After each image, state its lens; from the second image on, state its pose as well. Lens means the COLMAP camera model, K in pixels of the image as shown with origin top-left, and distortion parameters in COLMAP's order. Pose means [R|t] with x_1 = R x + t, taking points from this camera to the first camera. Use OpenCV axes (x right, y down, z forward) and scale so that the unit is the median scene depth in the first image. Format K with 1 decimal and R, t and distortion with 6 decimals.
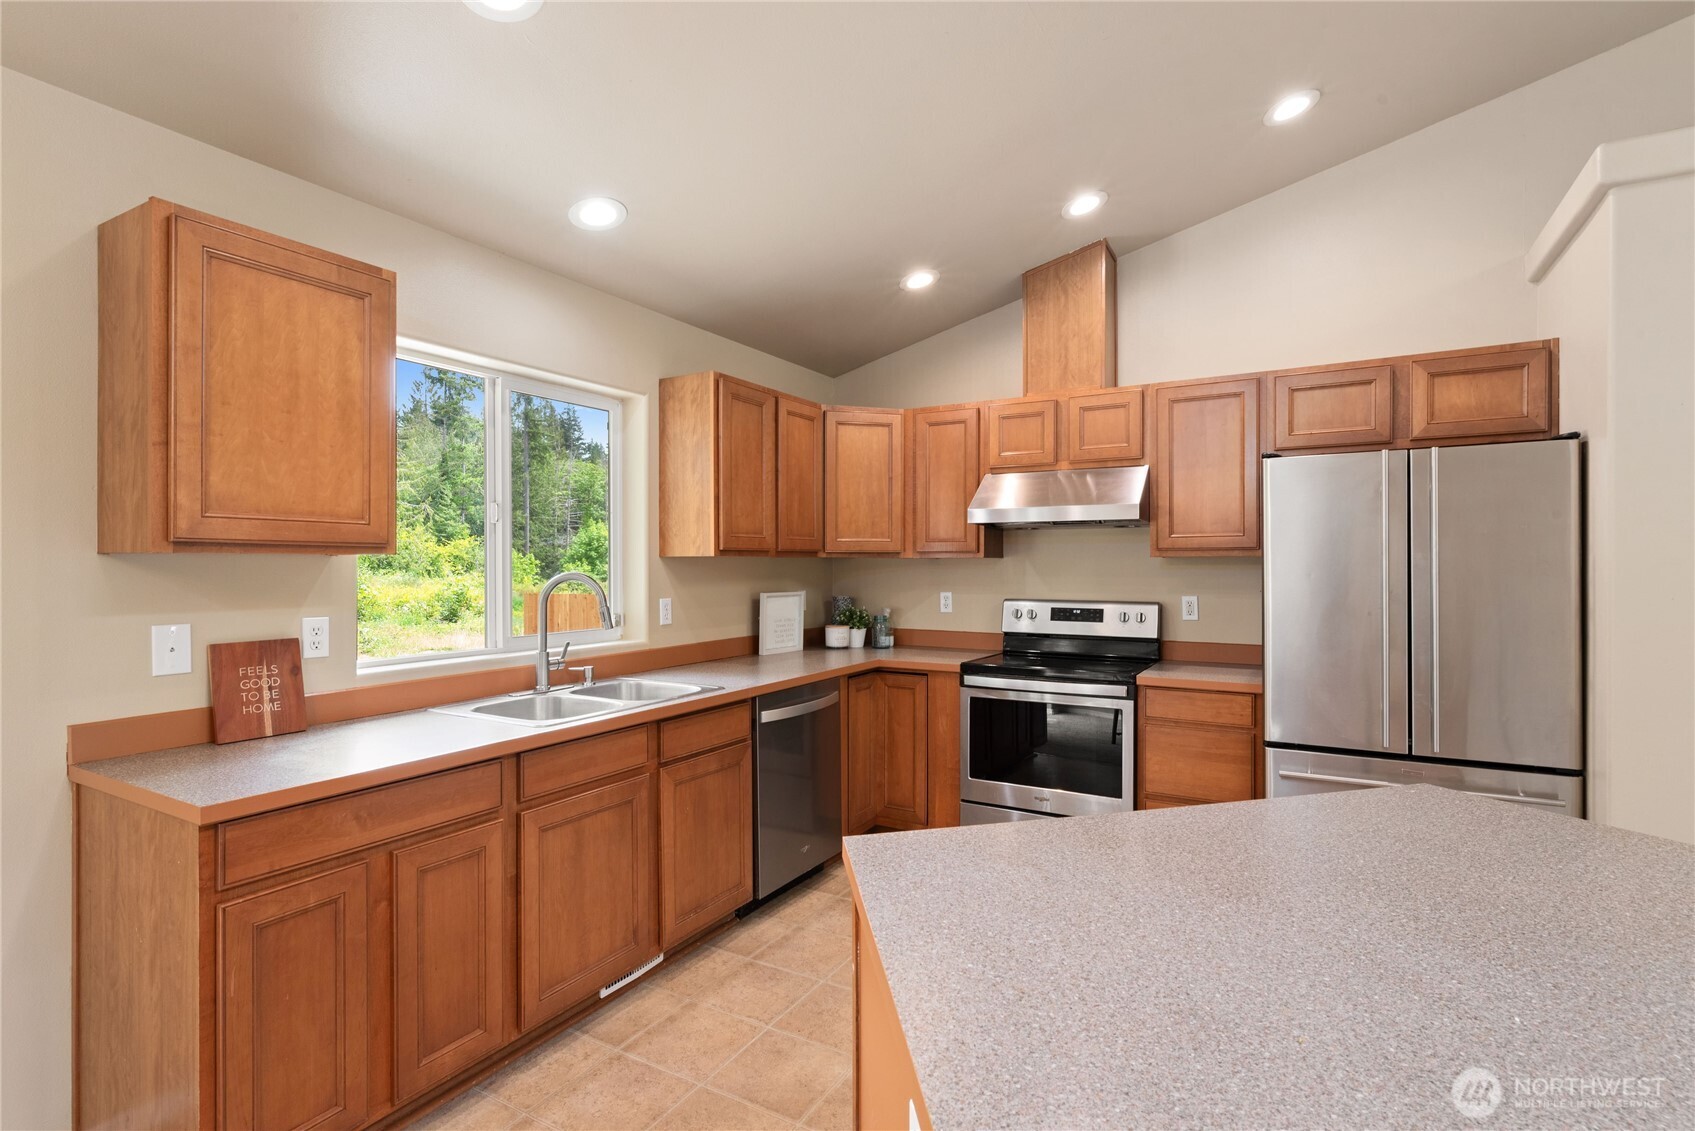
lens RADIAL K [[809.2, 0, 843.9], [0, 809.2, 567.2], [0, 0, 1]] dist [0.001943, -0.000406]
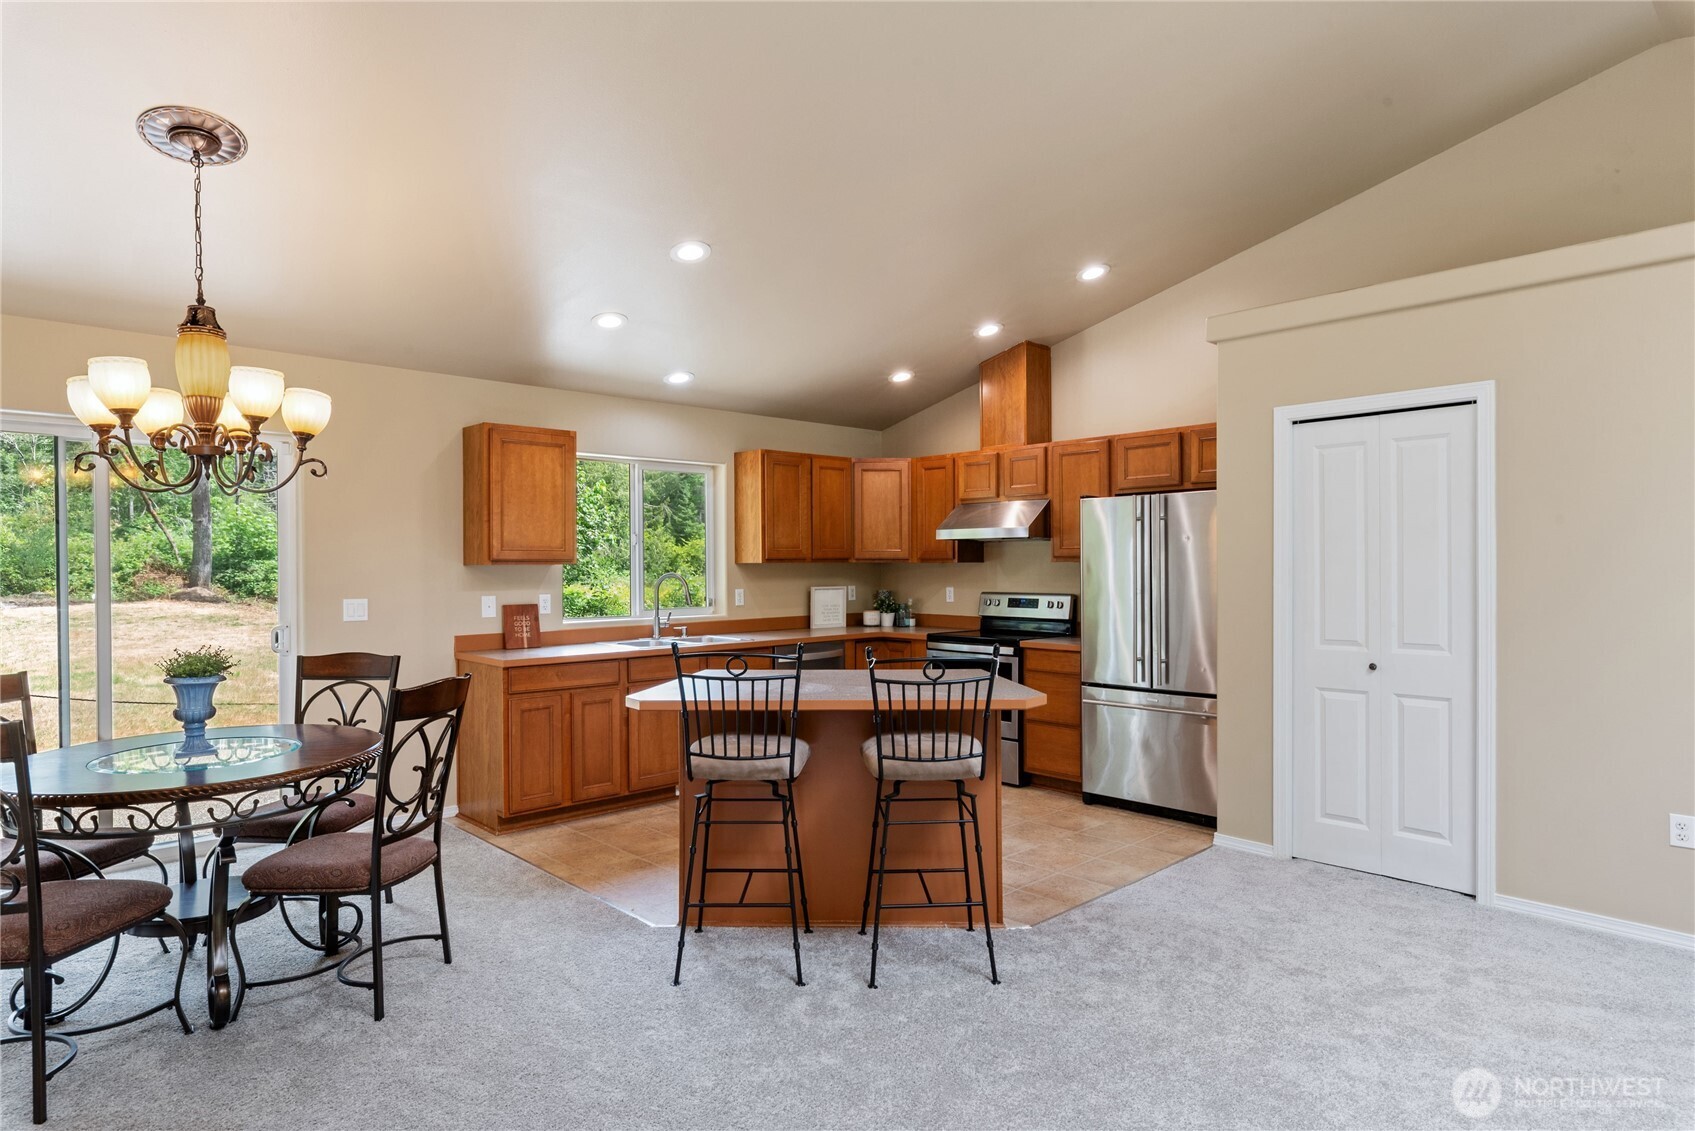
lens RADIAL K [[935.7, 0, 852.2], [0, 935.7, 575.3], [0, 0, 1]] dist [0.001508, 0.002216]
pose [[0.959448, 0.000244, -0.281887, 0.597792], [0.002293, 0.999960, 0.008668, -0.005136], [0.281878, -0.008963, 0.959408, -0.828121]]
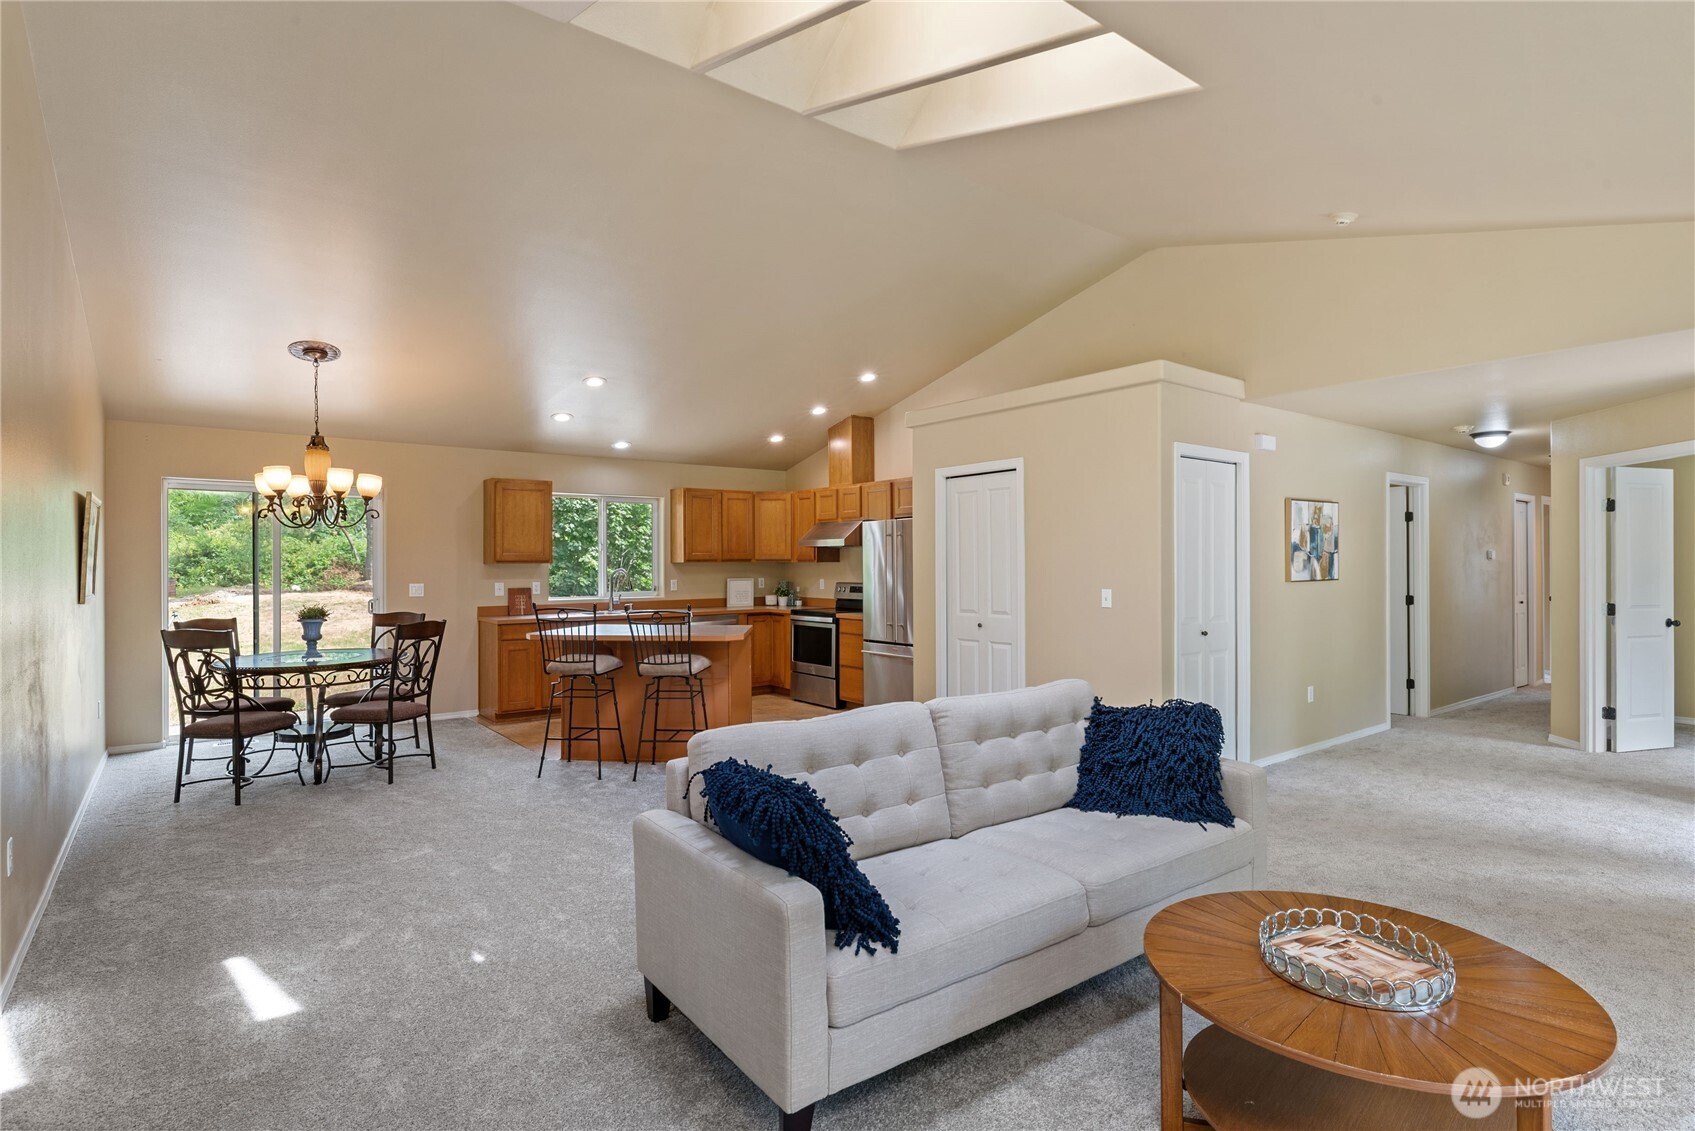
lens RADIAL K [[846.3, 0, 847.7], [0, 846.3, 562.1], [0, 0, 1]] dist [0.005596, 0.000399]
pose [[0.924927, -0.001835, -0.380140, 1.417825], [0.000442, 0.999993, -0.003751, -0.004861], [0.380144, 0.003302, 0.924921, -1.327896]]
